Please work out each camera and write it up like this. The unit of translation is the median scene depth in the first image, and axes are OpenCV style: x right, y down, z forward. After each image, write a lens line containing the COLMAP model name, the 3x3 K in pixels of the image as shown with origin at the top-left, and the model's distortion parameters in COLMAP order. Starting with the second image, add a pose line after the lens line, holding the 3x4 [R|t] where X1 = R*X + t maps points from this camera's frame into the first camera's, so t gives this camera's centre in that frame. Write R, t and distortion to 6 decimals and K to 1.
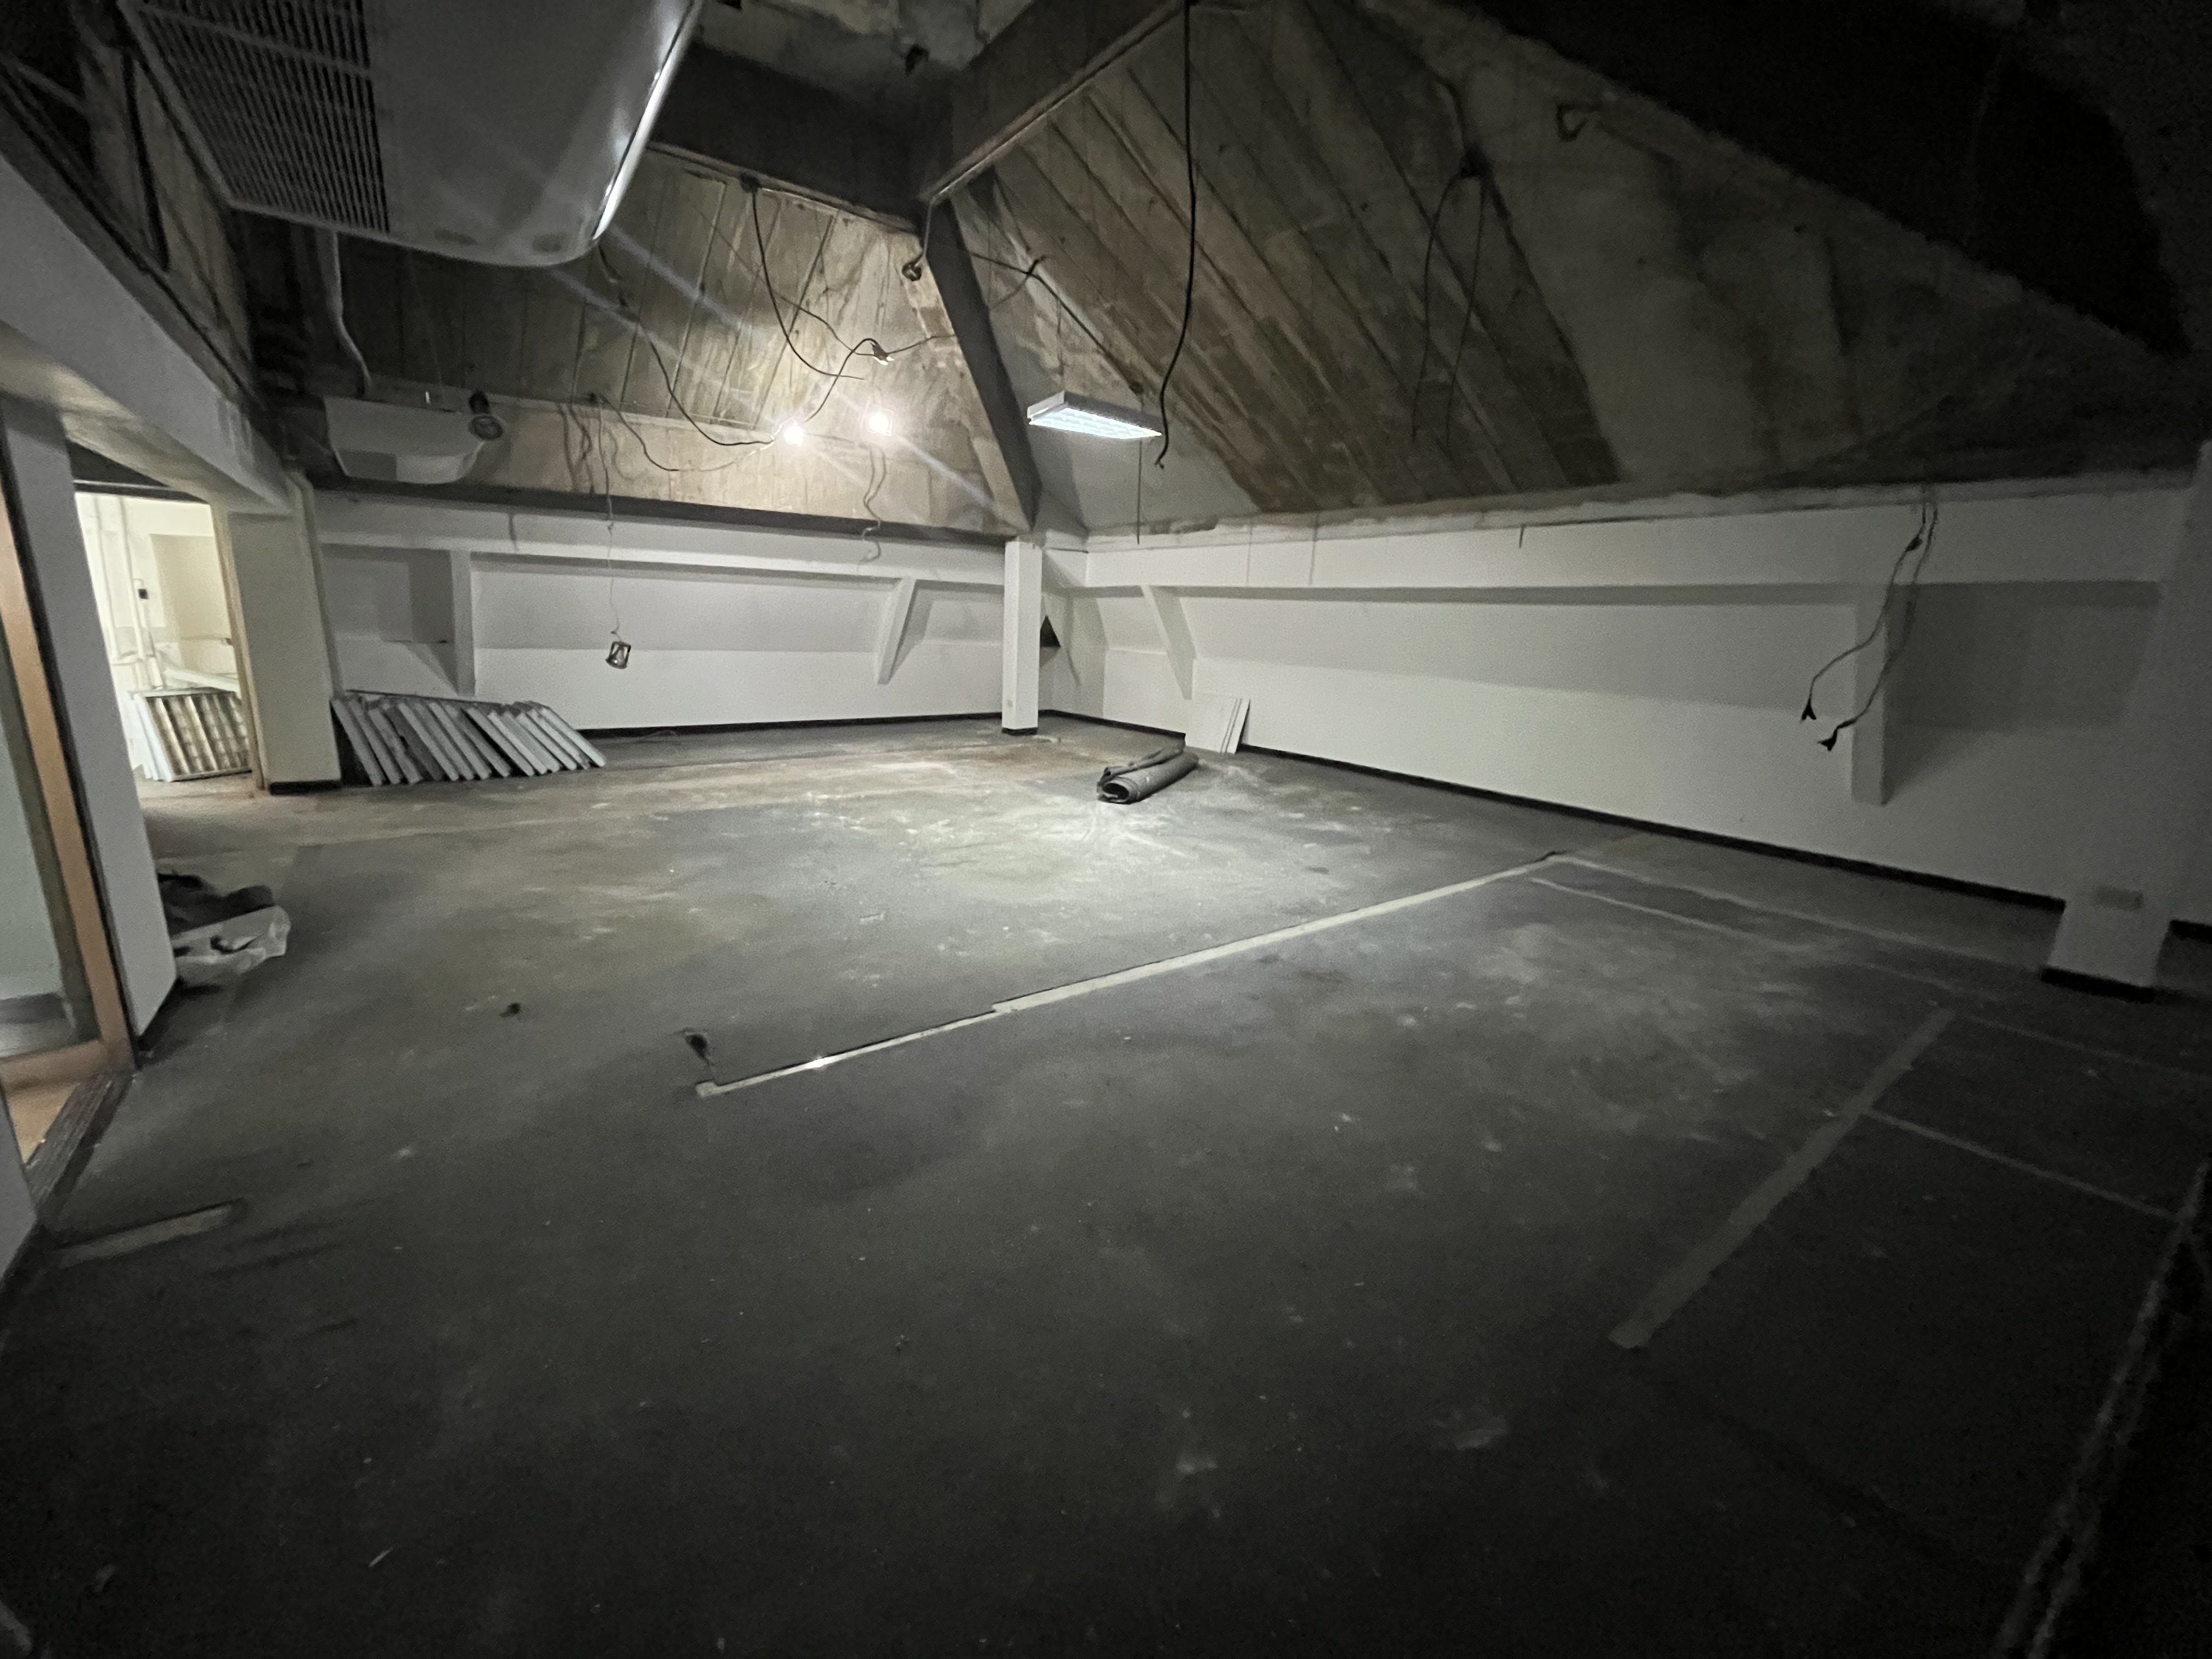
lens RADIAL K [[898.8, 0, 1101.0], [0, 898.8, 836.6], [0, 0, 1]] dist [-0.000458, -0.000076]
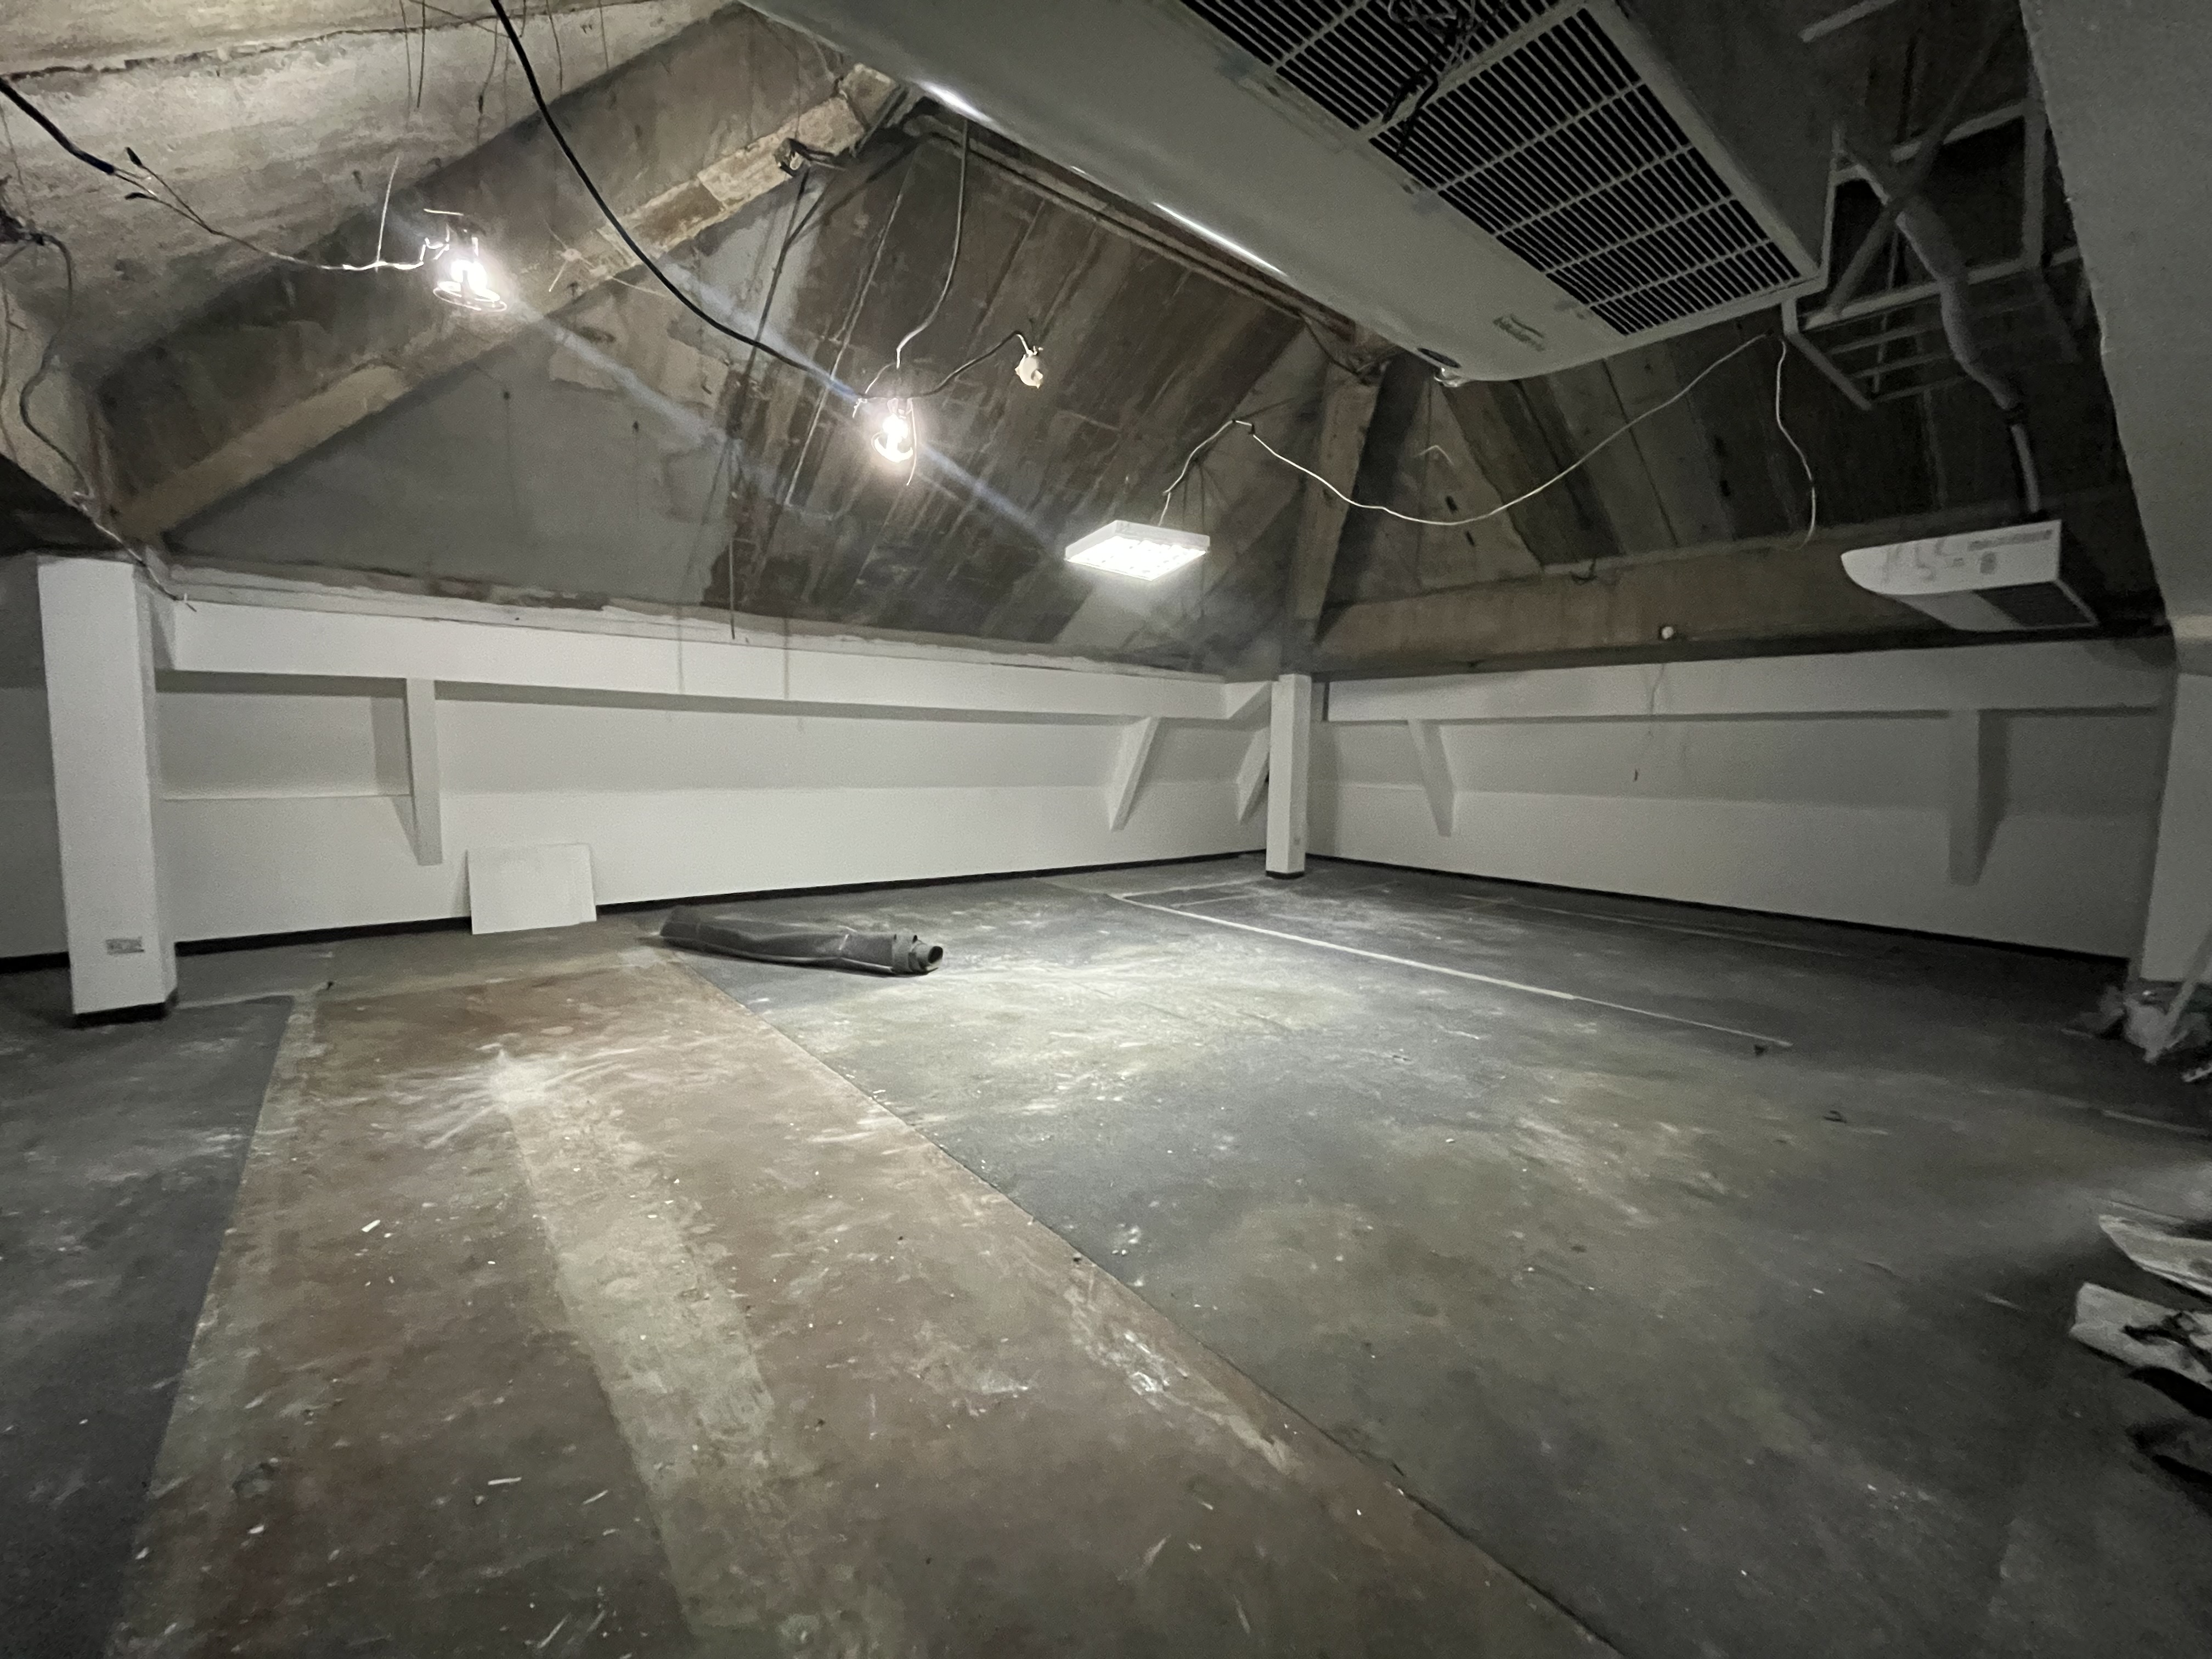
lens RADIAL K [[898.8, 0, 1099.7], [0, 898.8, 824.2], [0, 0, 1]] dist [-0.000458, -0.000076]
pose [[-0.039047, -0.124558, 0.991444, -0.742818], [0.217733, 0.967299, 0.130100, -0.227438], [-0.975227, 0.220950, -0.010650, 0.808448]]
